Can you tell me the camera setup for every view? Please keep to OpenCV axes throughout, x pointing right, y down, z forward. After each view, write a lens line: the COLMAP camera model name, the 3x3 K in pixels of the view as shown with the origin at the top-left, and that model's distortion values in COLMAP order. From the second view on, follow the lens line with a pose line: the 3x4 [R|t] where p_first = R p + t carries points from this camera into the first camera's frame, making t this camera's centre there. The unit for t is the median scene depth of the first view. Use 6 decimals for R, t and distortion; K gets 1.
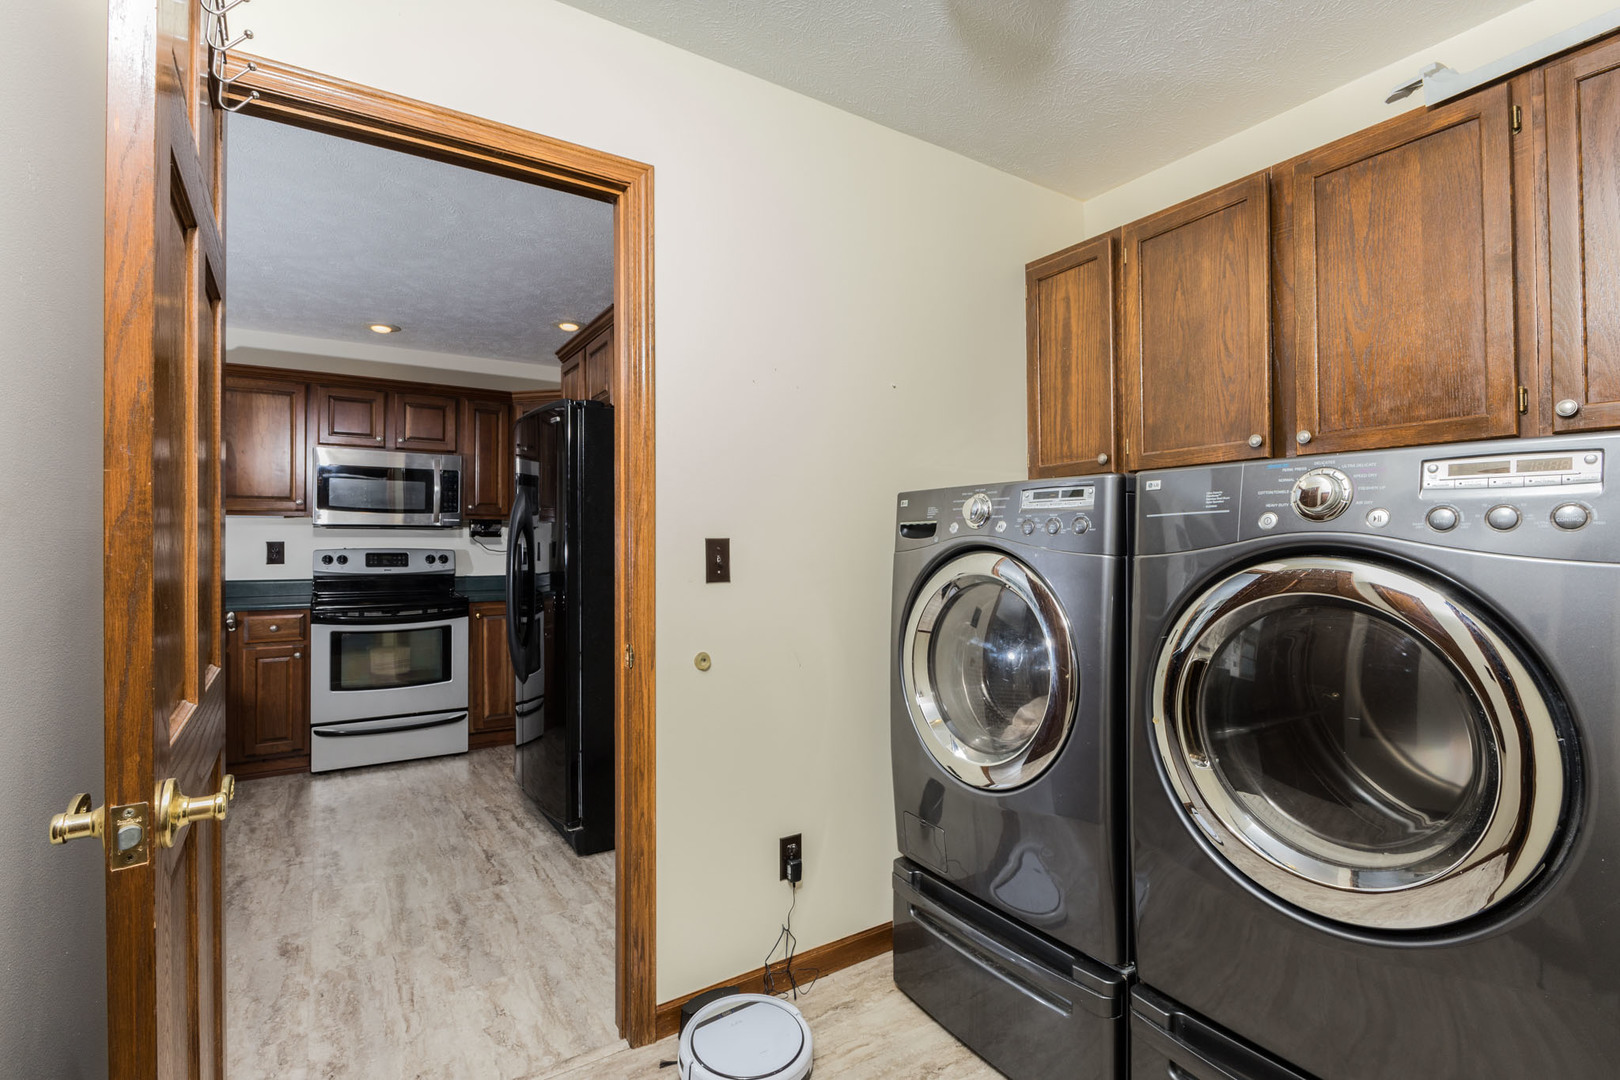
lens RADIAL K [[773.7, 0, 813.4], [0, 773.7, 535.1], [0, 0, 1]] dist [0.002368, 0.000083]
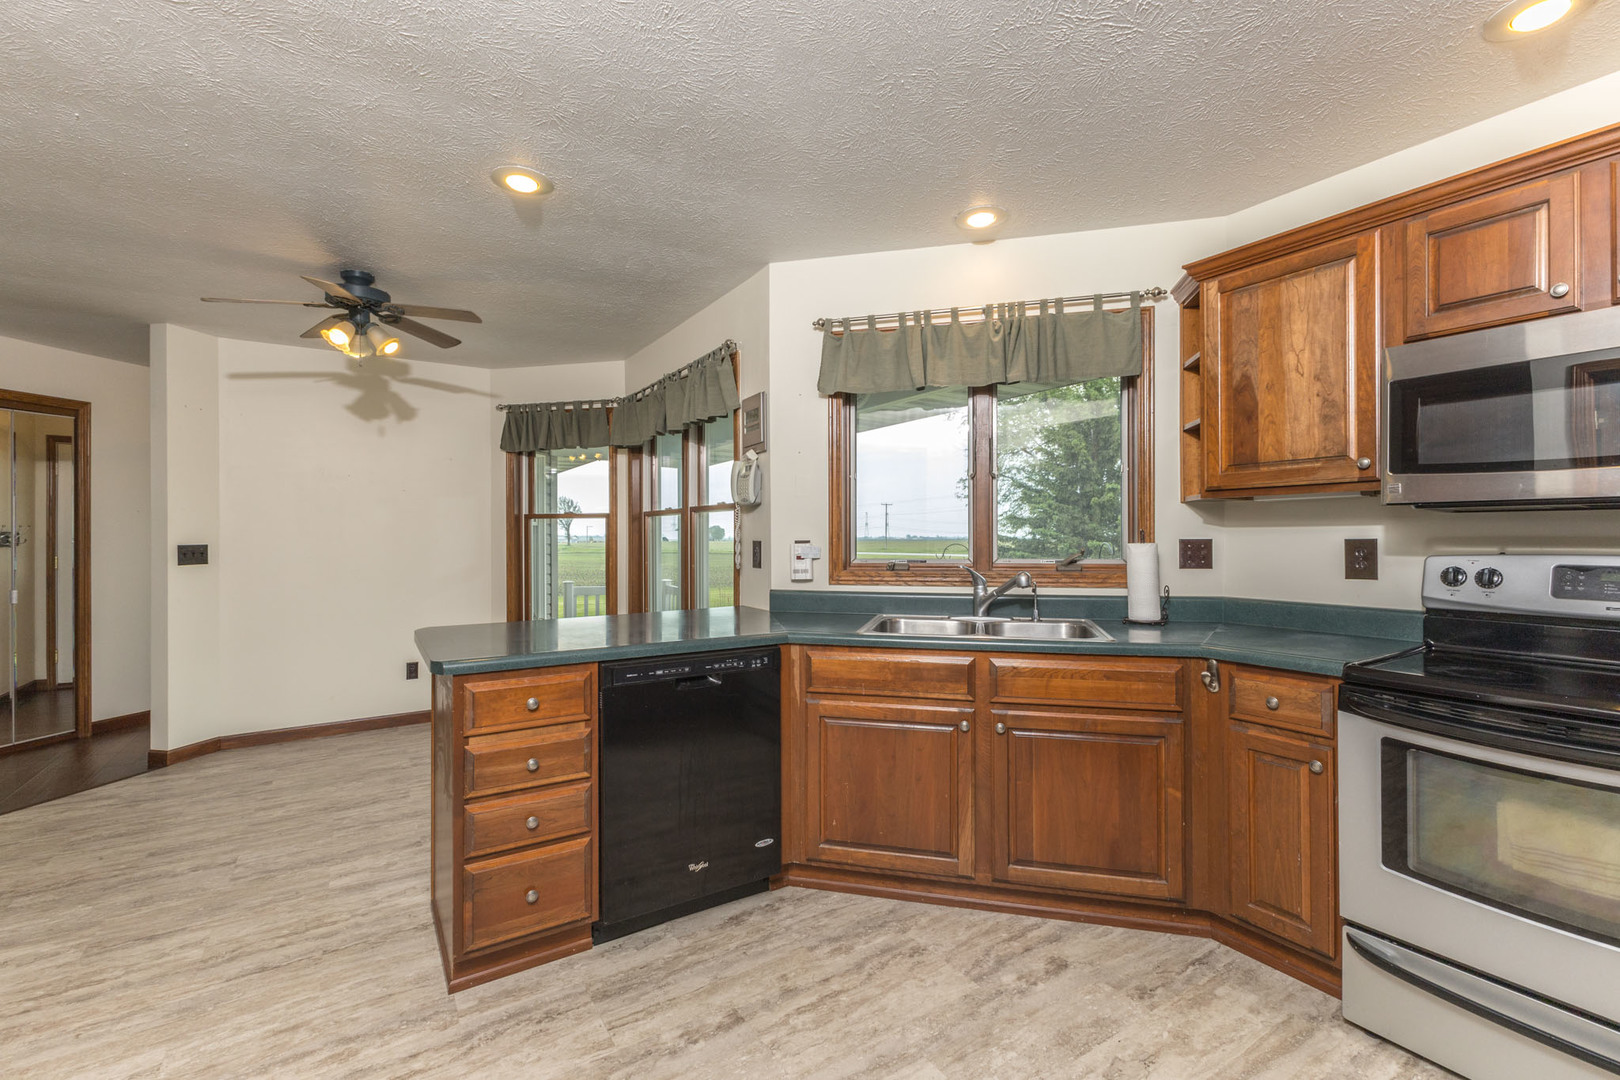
lens RADIAL K [[705.1, 0, 802.1], [0, 705.1, 537.9], [0, 0, 1]] dist [0.018068, -0.000764]
pose [[0.005659, 0.003514, -0.999978, -0.197401], [0.014743, 0.999885, 0.003597, -0.000272], [0.999875, -0.014763, 0.005606, 0.645760]]
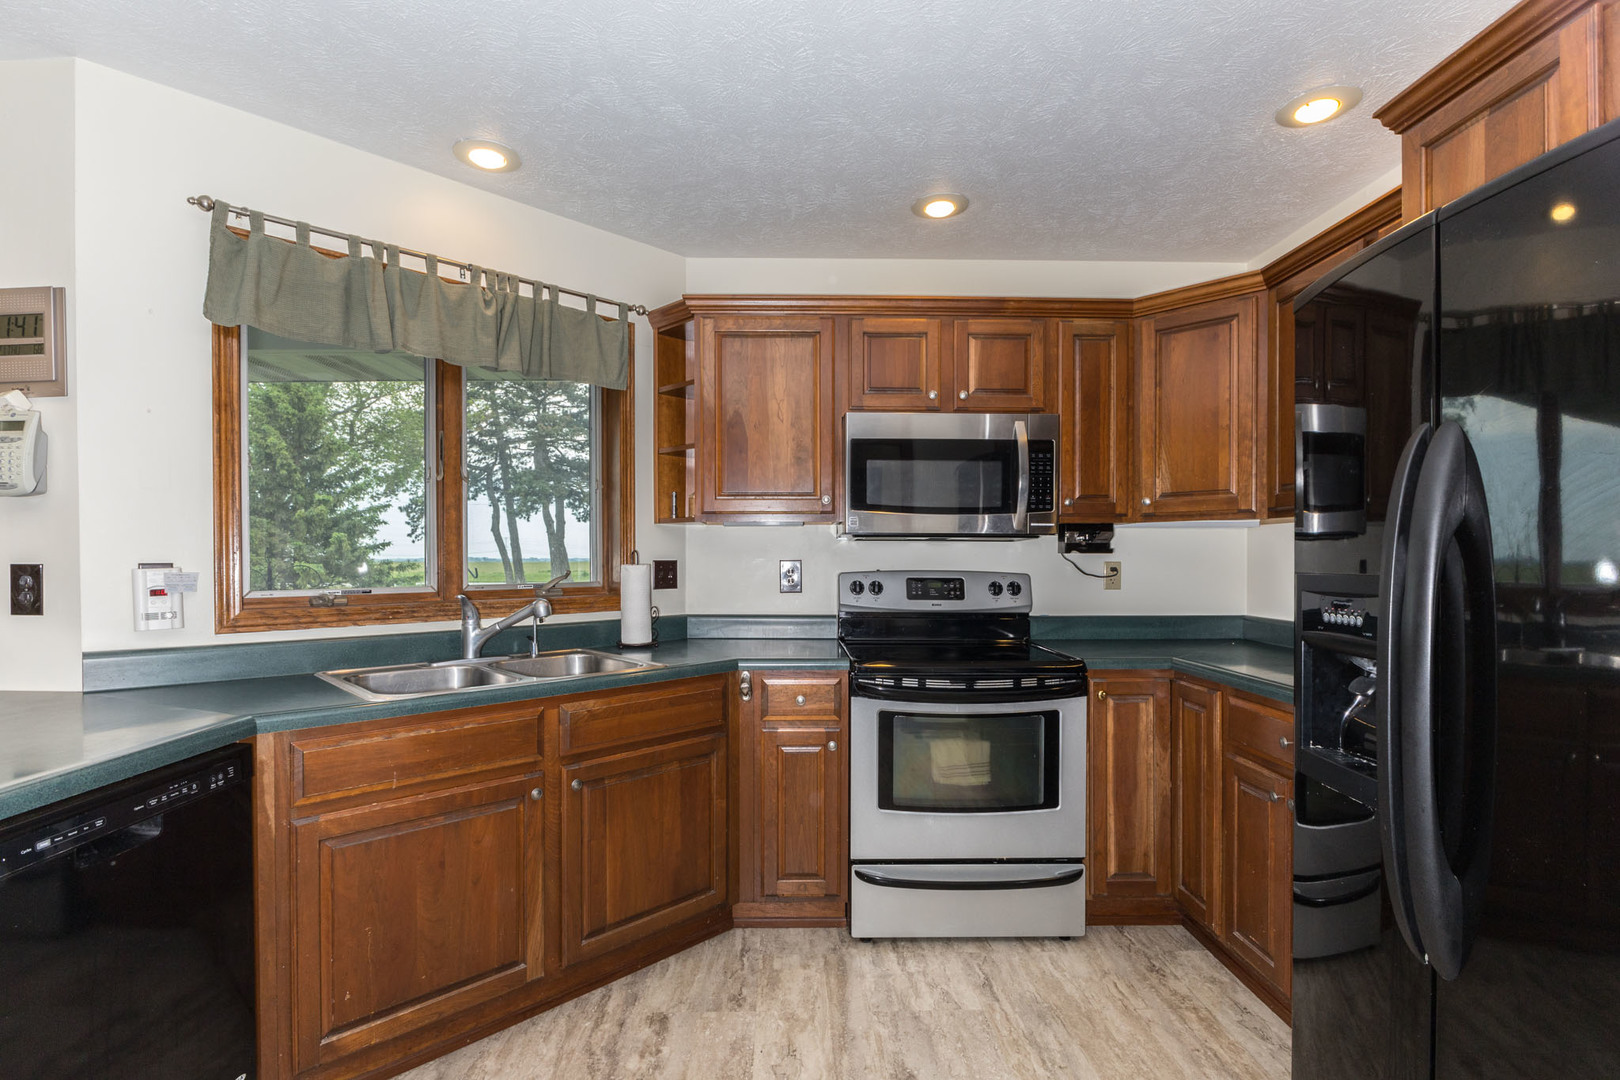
lens RADIAL K [[771.8, 0, 793.7], [0, 771.8, 566.2], [0, 0, 1]] dist [-0.001224, 0.000038]
pose [[0.854154, 0.008474, -0.519951, -0.362520], [0.003778, 0.999740, 0.022501, -0.001831], [0.520006, -0.021184, 0.853900, 0.447976]]
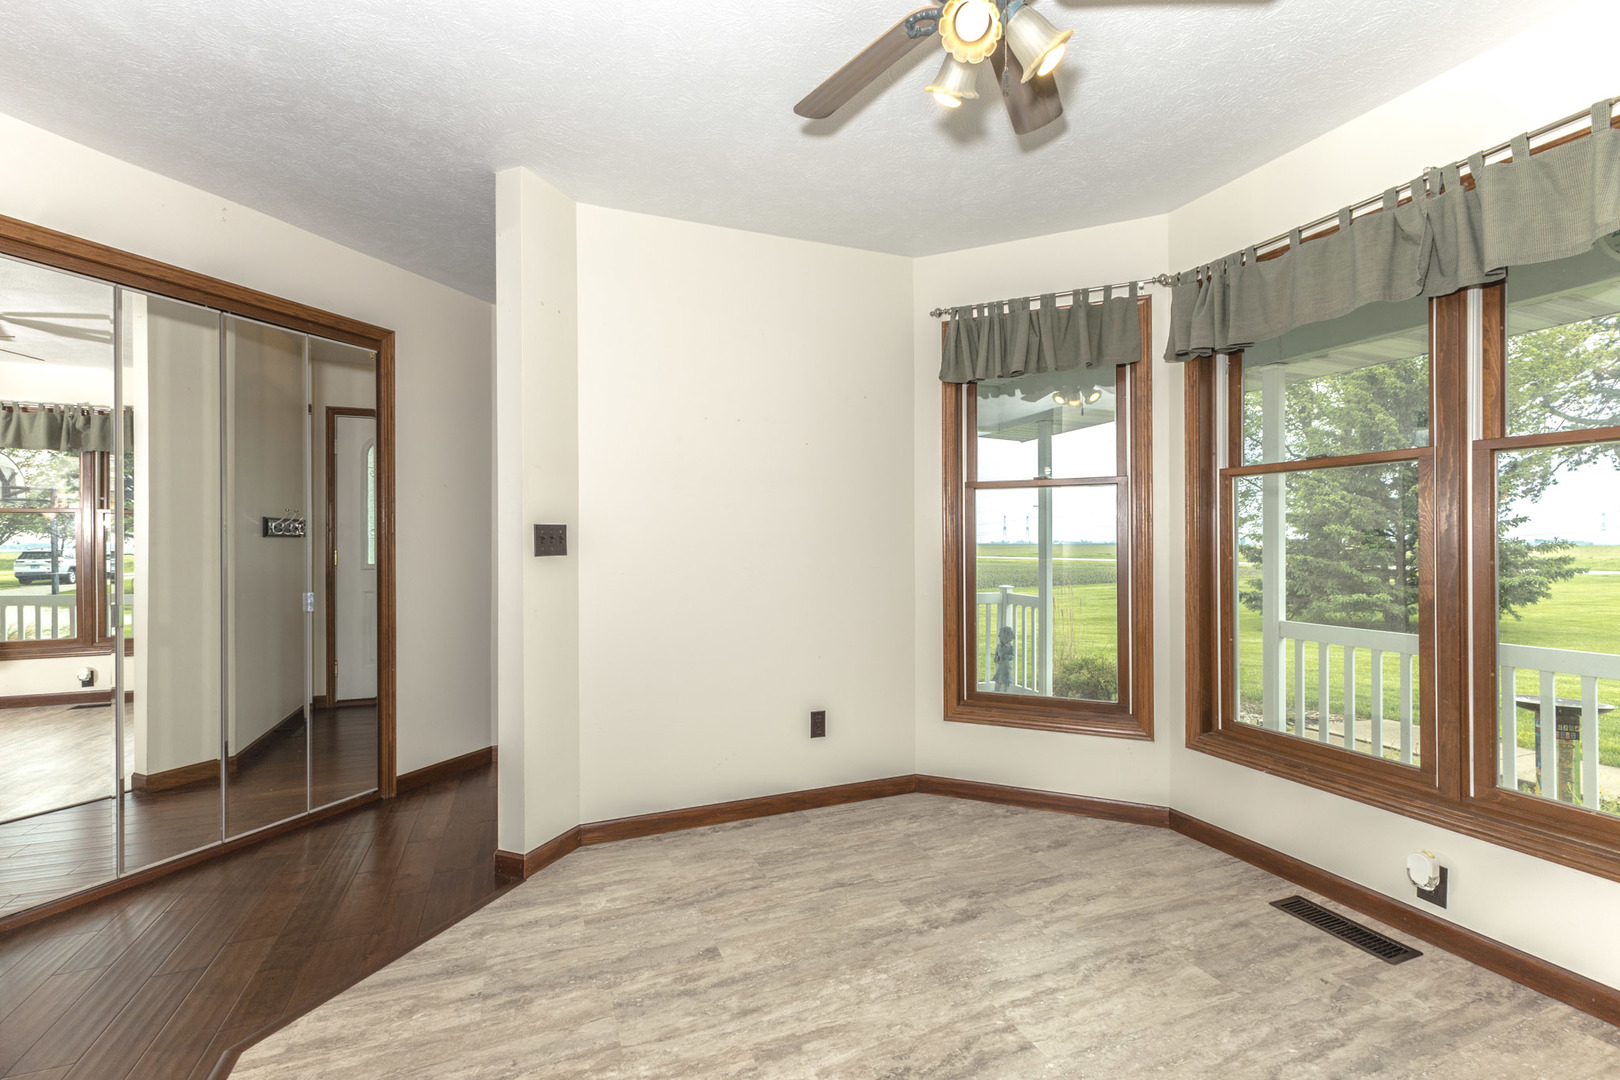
lens RADIAL K [[714.4, 0, 809.0], [0, 714.4, 543.8], [0, 0, 1]] dist [0.022454, -0.007359]
pose [[-0.183711, 0.007271, -0.982953, -0.624147], [0.013774, 0.999893, 0.004822, 0.018071], [0.982884, -0.012654, -0.183791, 0.135539]]
